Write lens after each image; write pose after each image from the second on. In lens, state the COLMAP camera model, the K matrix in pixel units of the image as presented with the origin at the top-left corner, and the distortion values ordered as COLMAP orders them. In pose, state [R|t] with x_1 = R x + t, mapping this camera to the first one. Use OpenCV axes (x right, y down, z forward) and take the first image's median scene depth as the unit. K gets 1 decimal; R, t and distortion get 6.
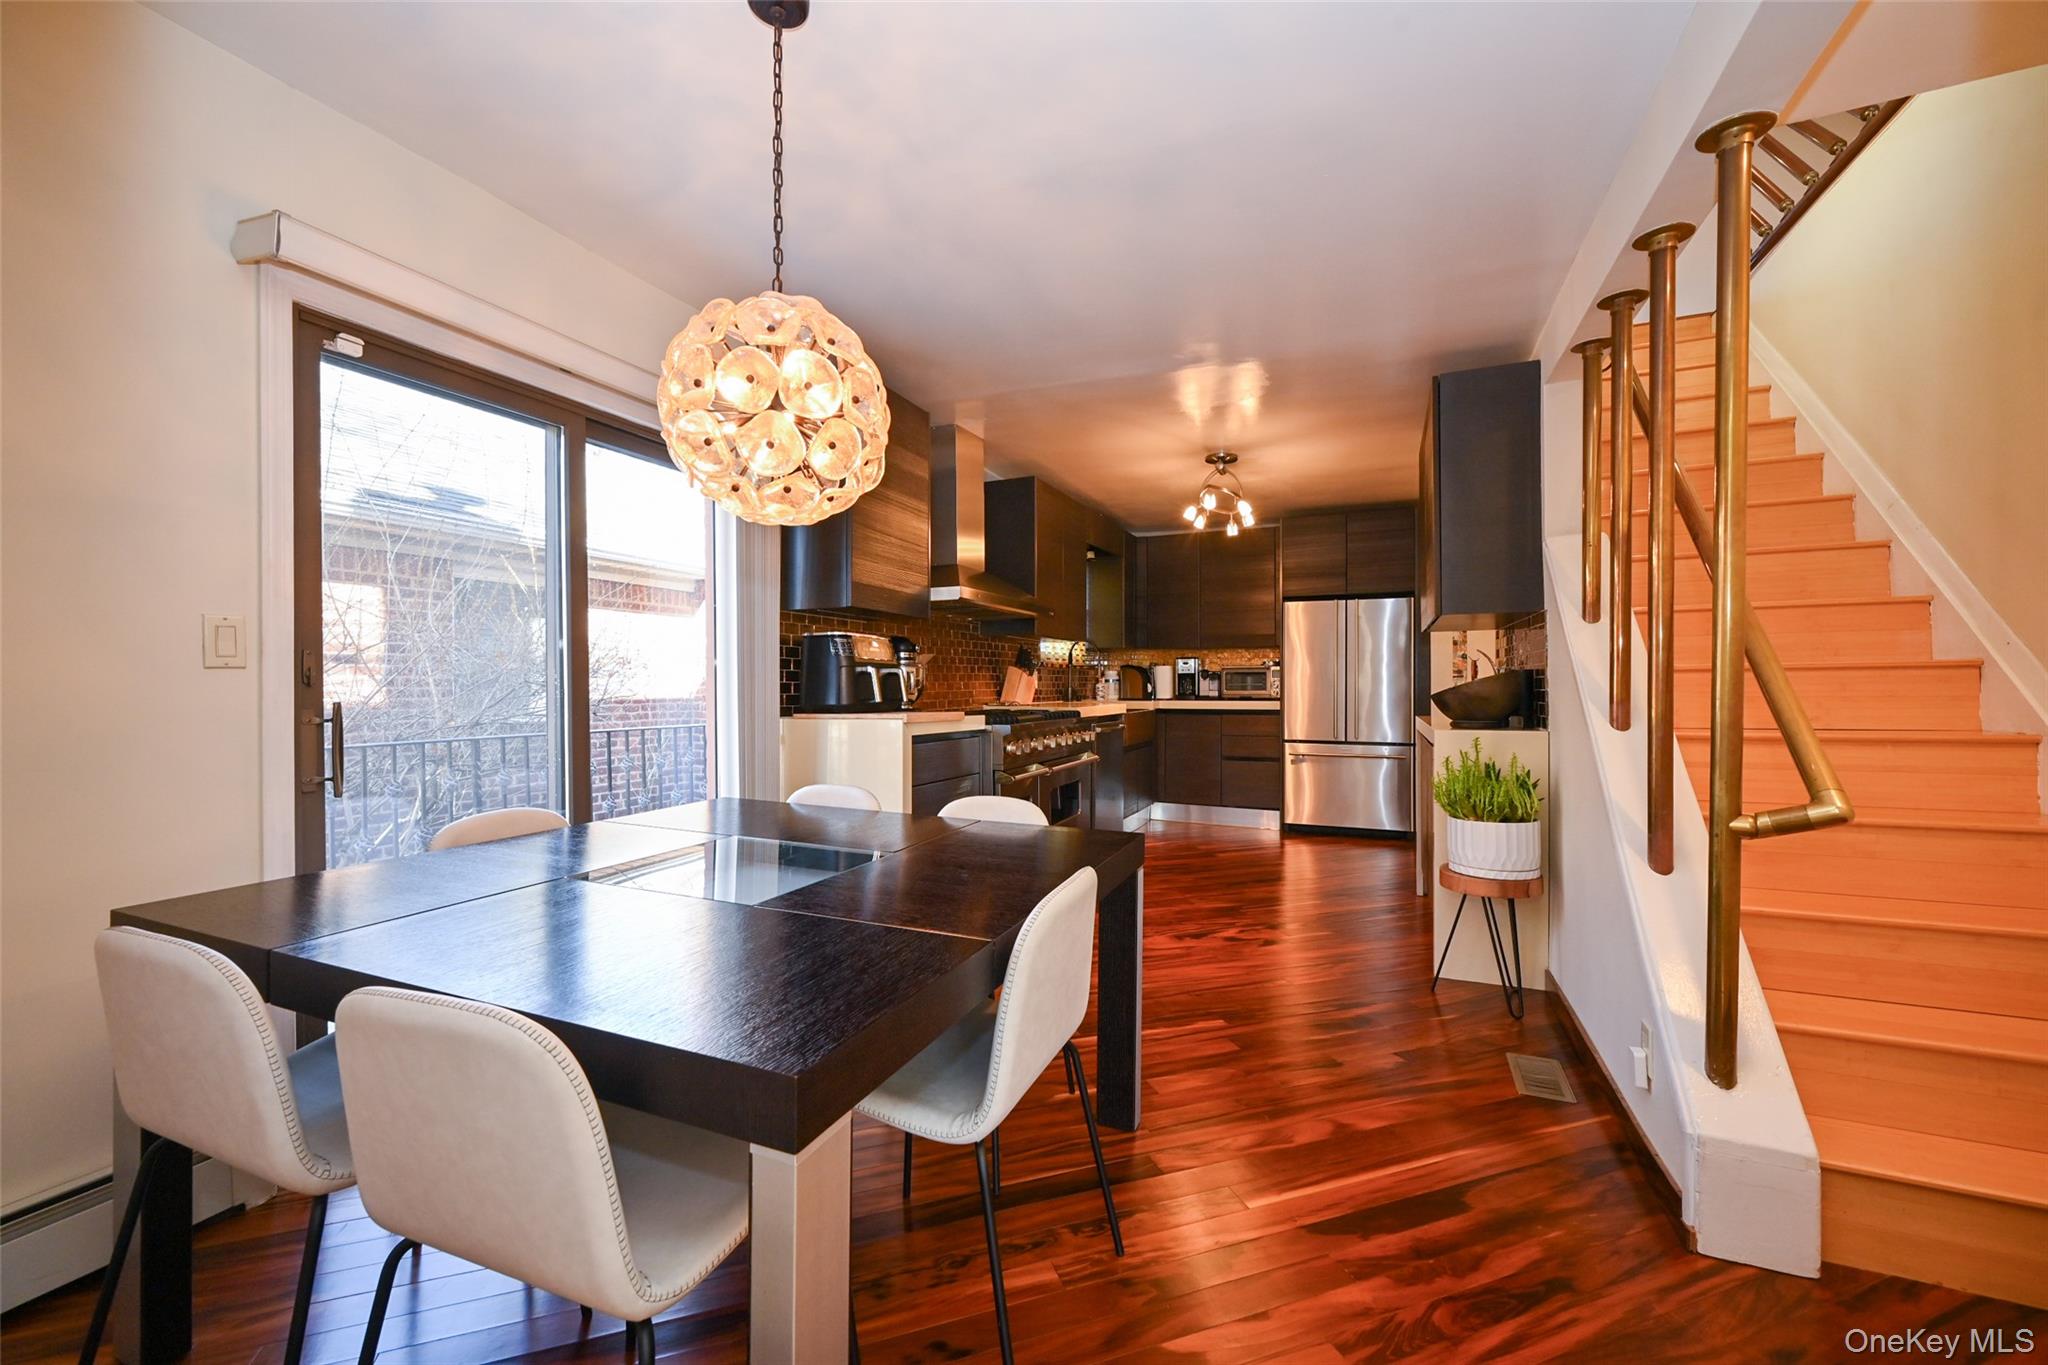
lens RADIAL K [[802.5, 0, 1017.6], [0, 802.5, 686.8], [0, 0, 1]] dist [-0.009189, 0.000136]
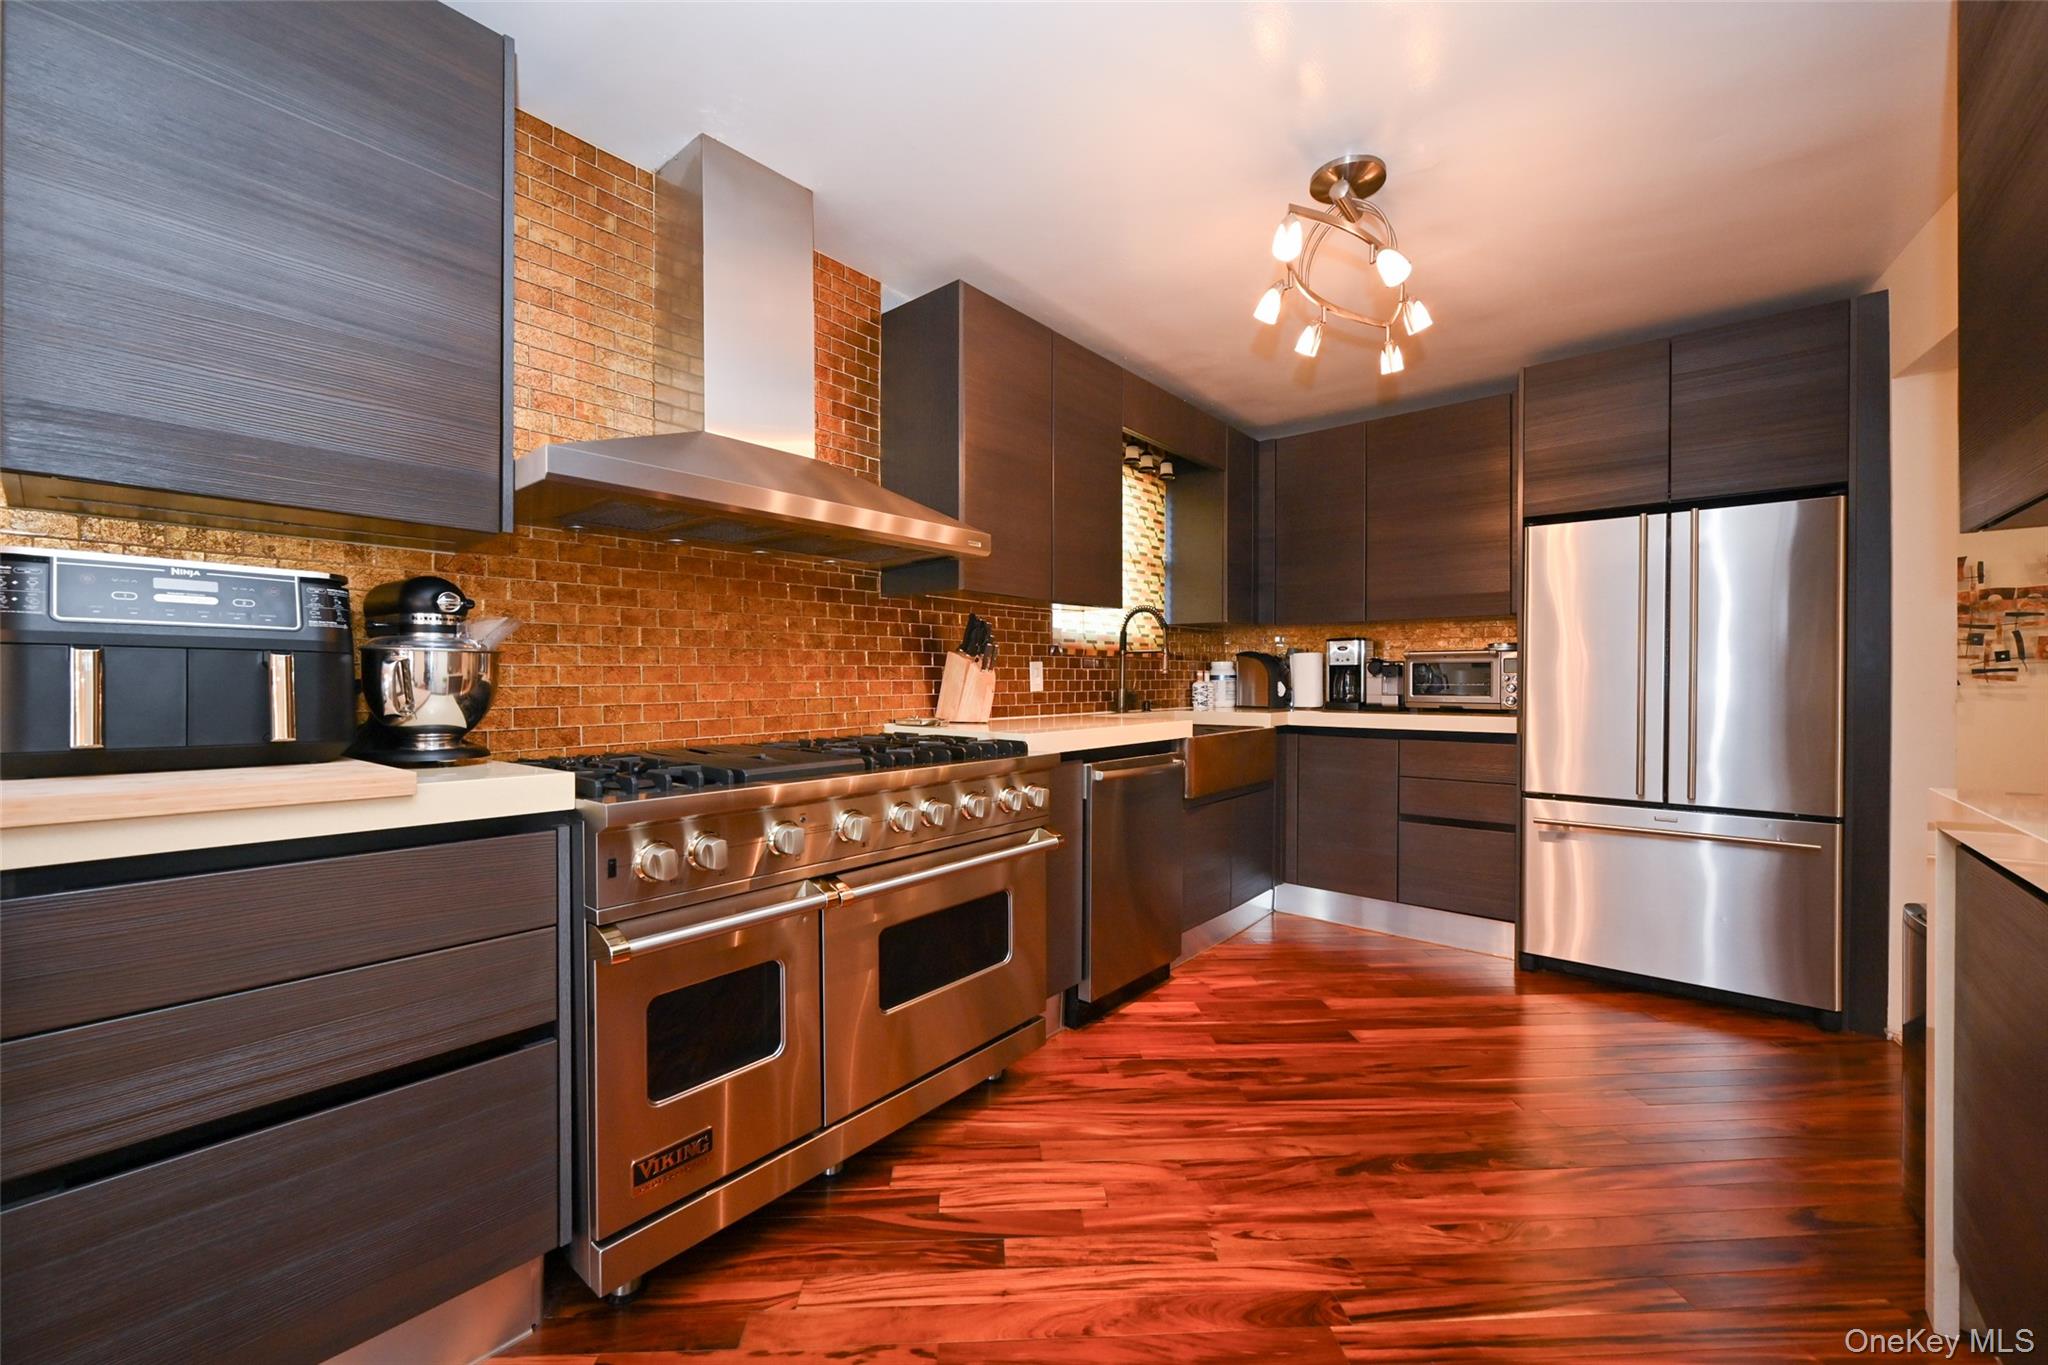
lens RADIAL K [[802.5, 0, 1026.1], [0, 802.5, 683.8], [0, 0, 1]] dist [-0.009189, 0.000136]
pose [[0.962959, 0.003959, -0.269618, 0.156122], [-0.003055, 0.999988, 0.003773, -0.005114], [0.269630, -0.002810, 0.962960, 0.403369]]
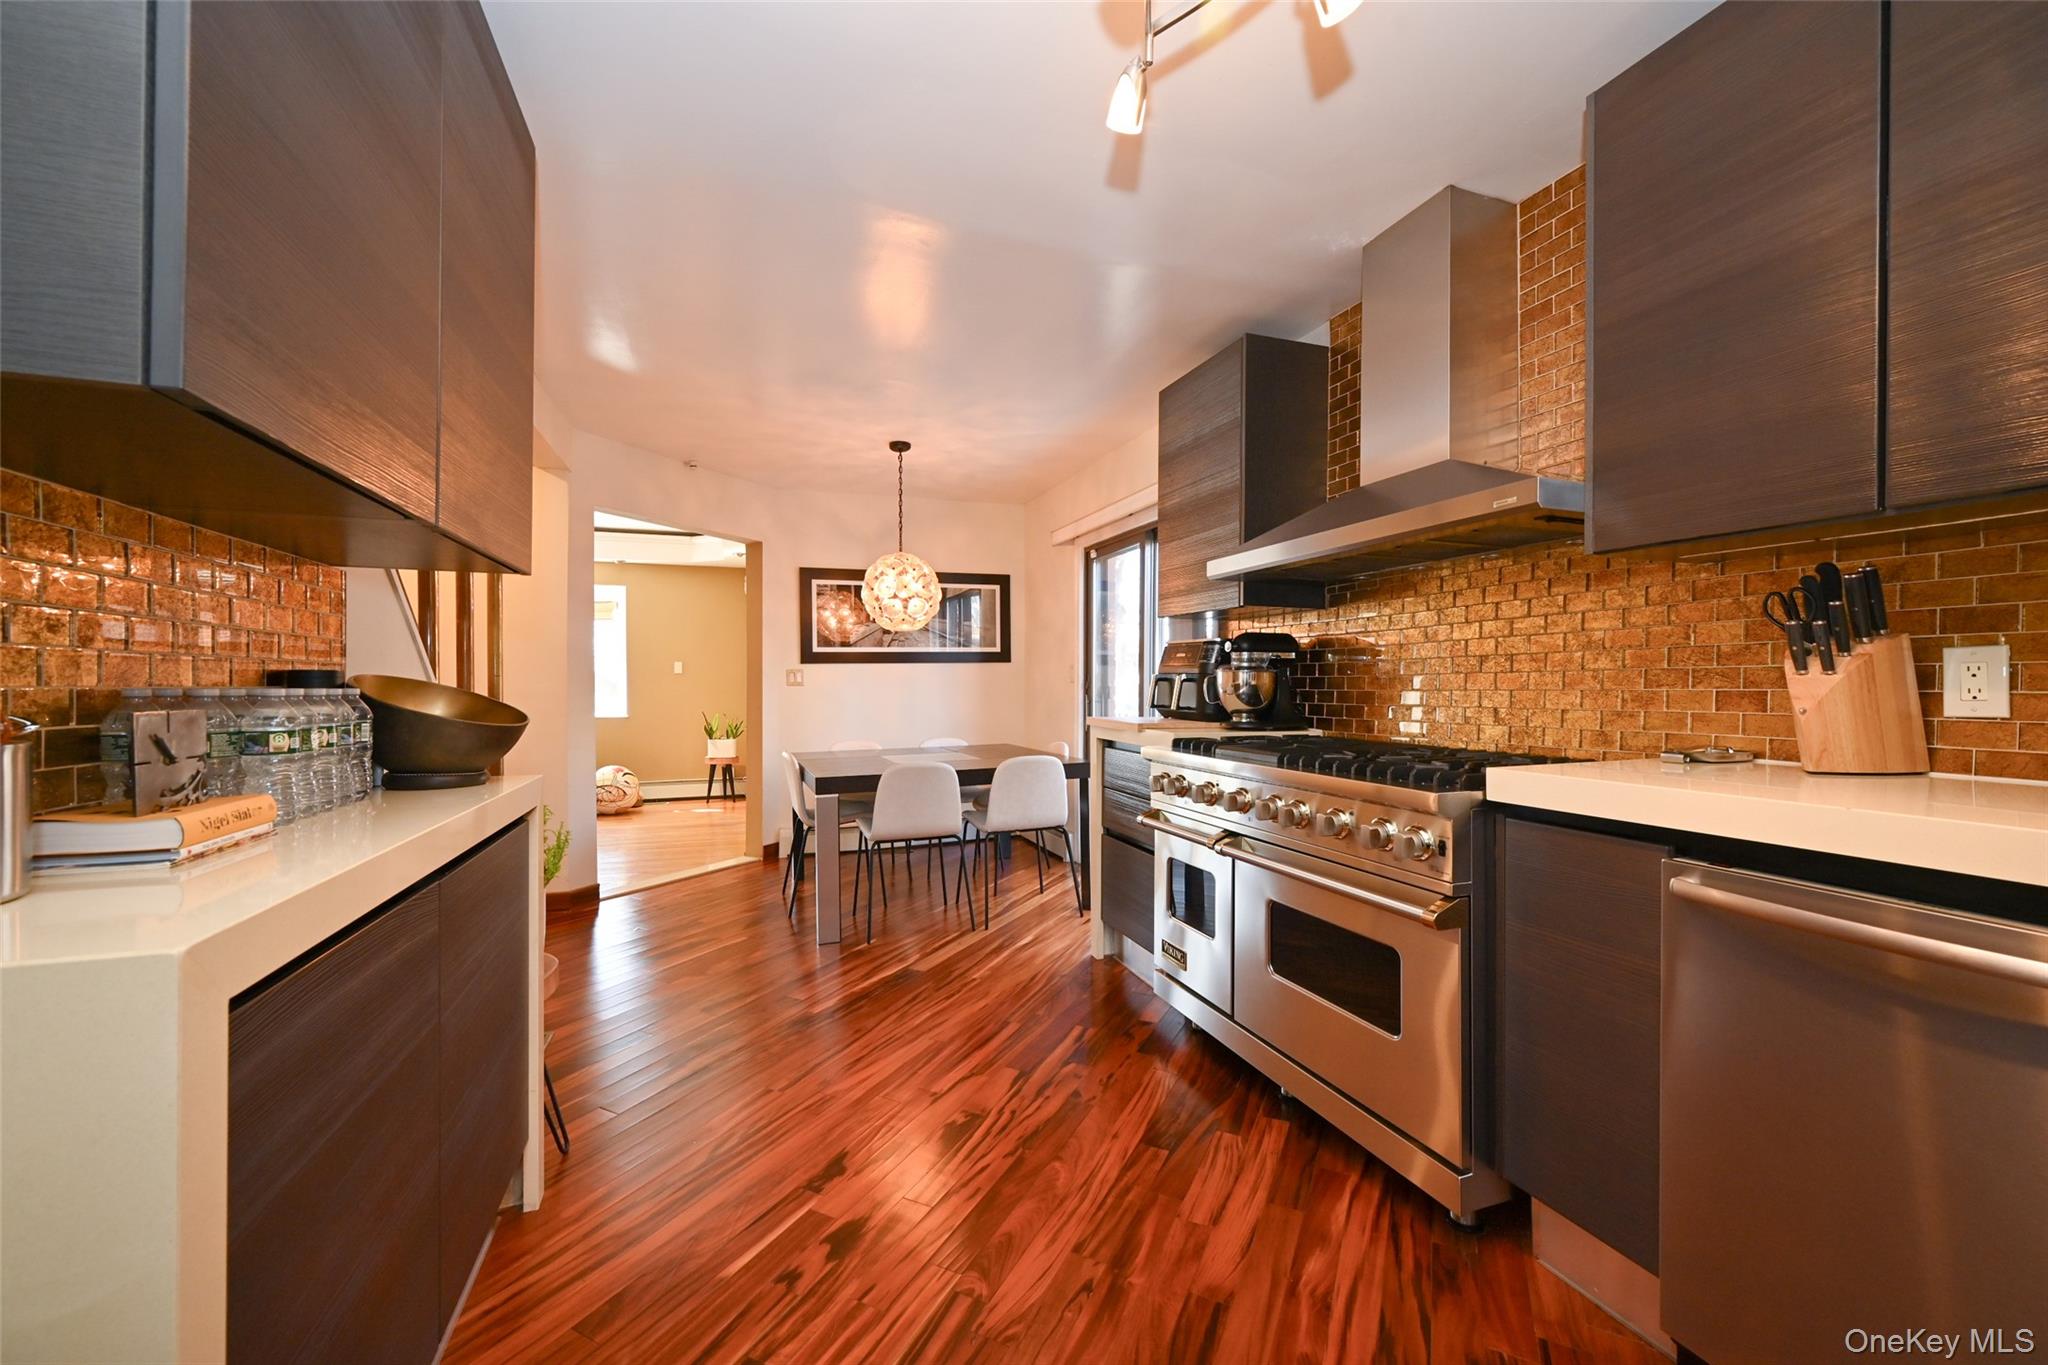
lens RADIAL K [[802.5, 0, 1019.3], [0, 802.5, 681.5], [0, 0, 1]] dist [-0.009189, 0.000136]
pose [[-0.718381, -0.000164, -0.695650, 0.341594], [-0.002088, 0.999996, 0.001920, -0.007703], [0.695647, 0.002832, -0.718378, 0.841046]]
